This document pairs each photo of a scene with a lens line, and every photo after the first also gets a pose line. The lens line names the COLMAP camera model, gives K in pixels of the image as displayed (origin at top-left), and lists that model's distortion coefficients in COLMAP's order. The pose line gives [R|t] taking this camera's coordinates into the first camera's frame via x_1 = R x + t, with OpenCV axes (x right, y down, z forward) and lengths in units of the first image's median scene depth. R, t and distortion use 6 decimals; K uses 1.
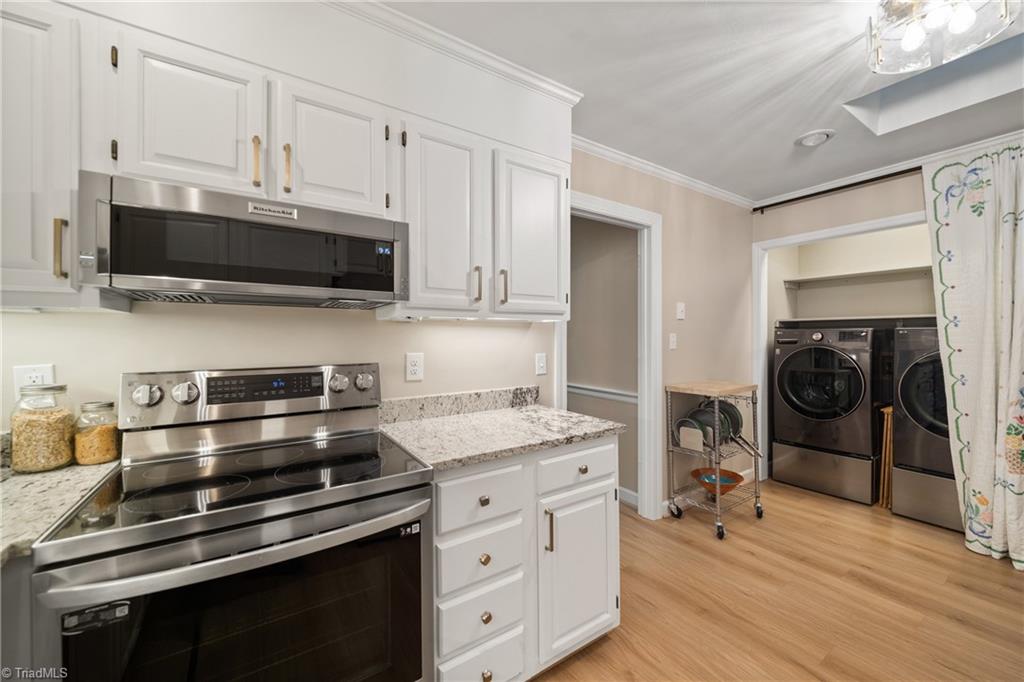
lens RADIAL K [[393.3, 0, 514.2], [0, 393.3, 339.3], [0, 0, 1]] dist [-0.009752, -0.001419]
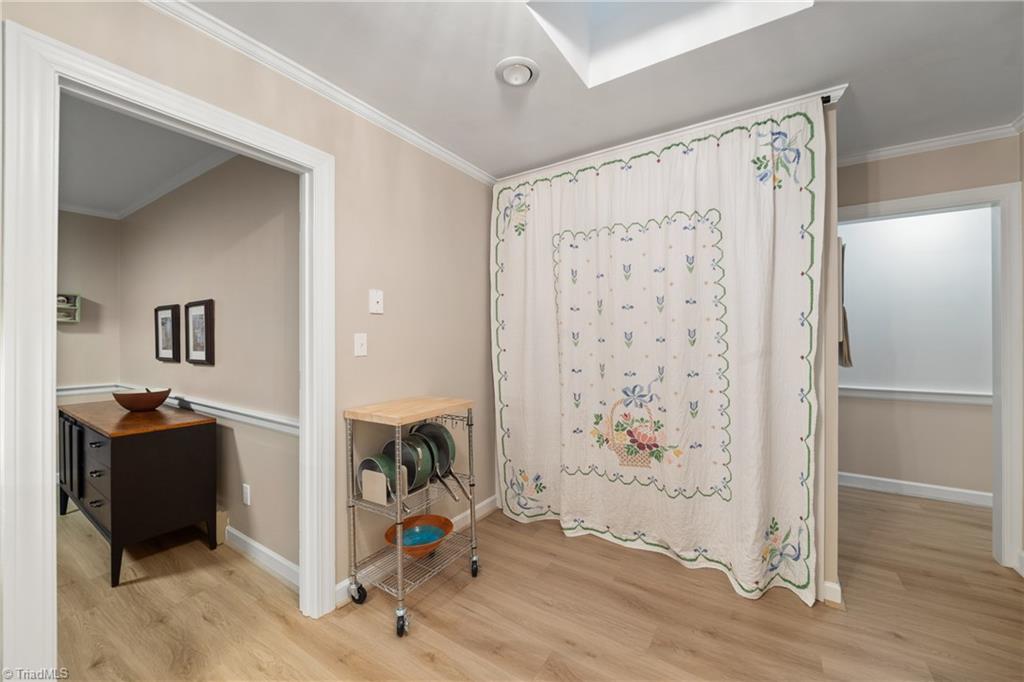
lens RADIAL K [[393.3, 0, 511.8], [0, 393.3, 338.1], [0, 0, 1]] dist [-0.009752, -0.001419]
pose [[0.916449, 0.001504, 0.400148, 0.384930], [0.000589, 0.999987, -0.005106, -0.002836], [-0.400151, 0.004915, 0.916436, 0.266438]]
